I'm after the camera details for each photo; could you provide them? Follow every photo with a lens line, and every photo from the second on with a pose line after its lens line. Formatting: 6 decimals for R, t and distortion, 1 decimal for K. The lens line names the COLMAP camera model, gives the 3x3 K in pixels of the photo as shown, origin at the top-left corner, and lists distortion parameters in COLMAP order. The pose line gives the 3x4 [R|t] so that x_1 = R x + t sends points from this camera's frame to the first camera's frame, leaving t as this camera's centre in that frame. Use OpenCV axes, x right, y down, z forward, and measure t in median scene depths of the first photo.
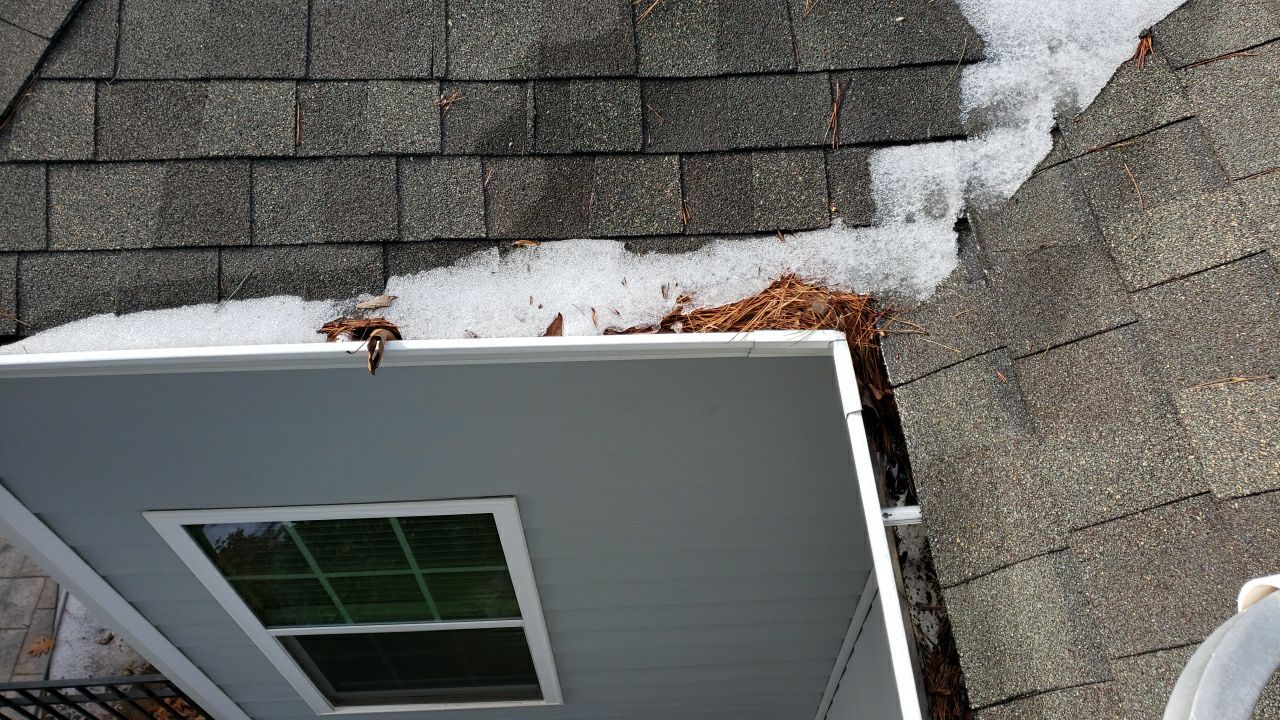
lens RADIAL K [[968.8, 0, 649.7], [0, 968.8, 361.6], [0, 0, 1]] dist [-0.000333, 0.013693]
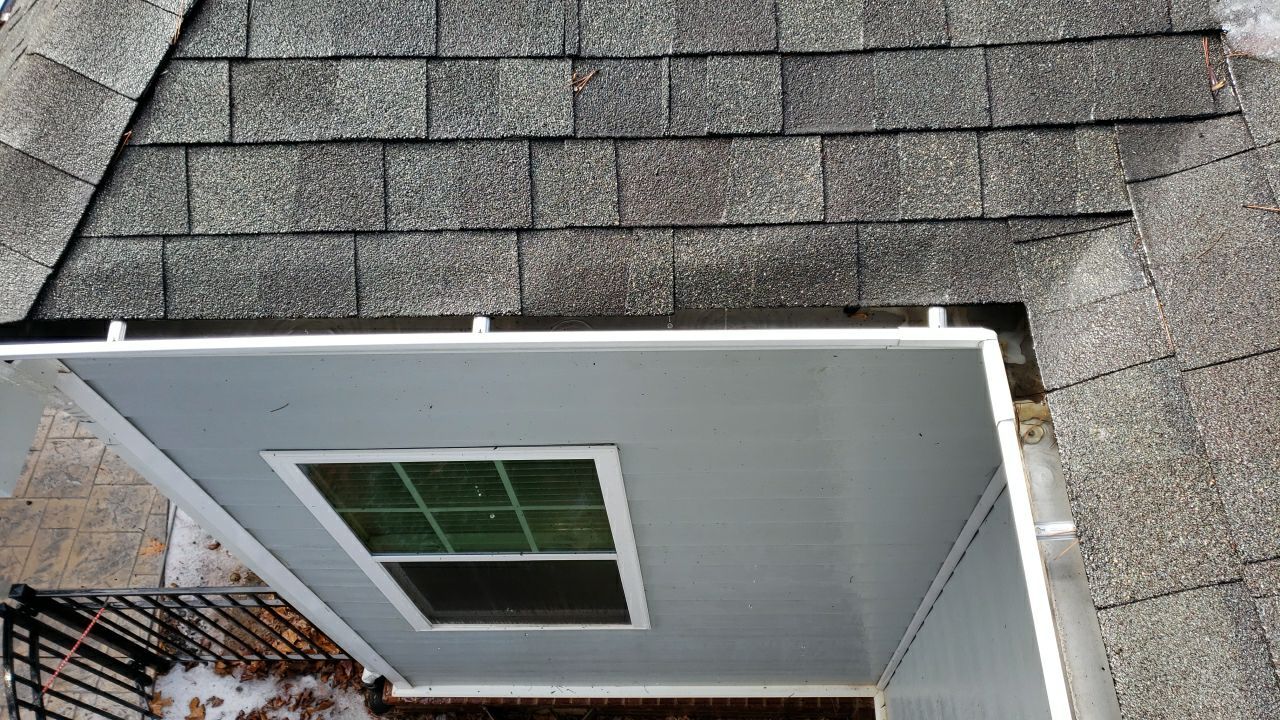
lens RADIAL K [[968.8, 0, 641.2], [0, 968.8, 357.7], [0, 0, 1]] dist [-0.000333, 0.013693]
pose [[0.997255, 0.017097, -0.072049, -0.073417], [-0.009812, 0.994911, 0.100277, -0.090483], [0.073397, -0.099295, 0.992347, 0.016222]]
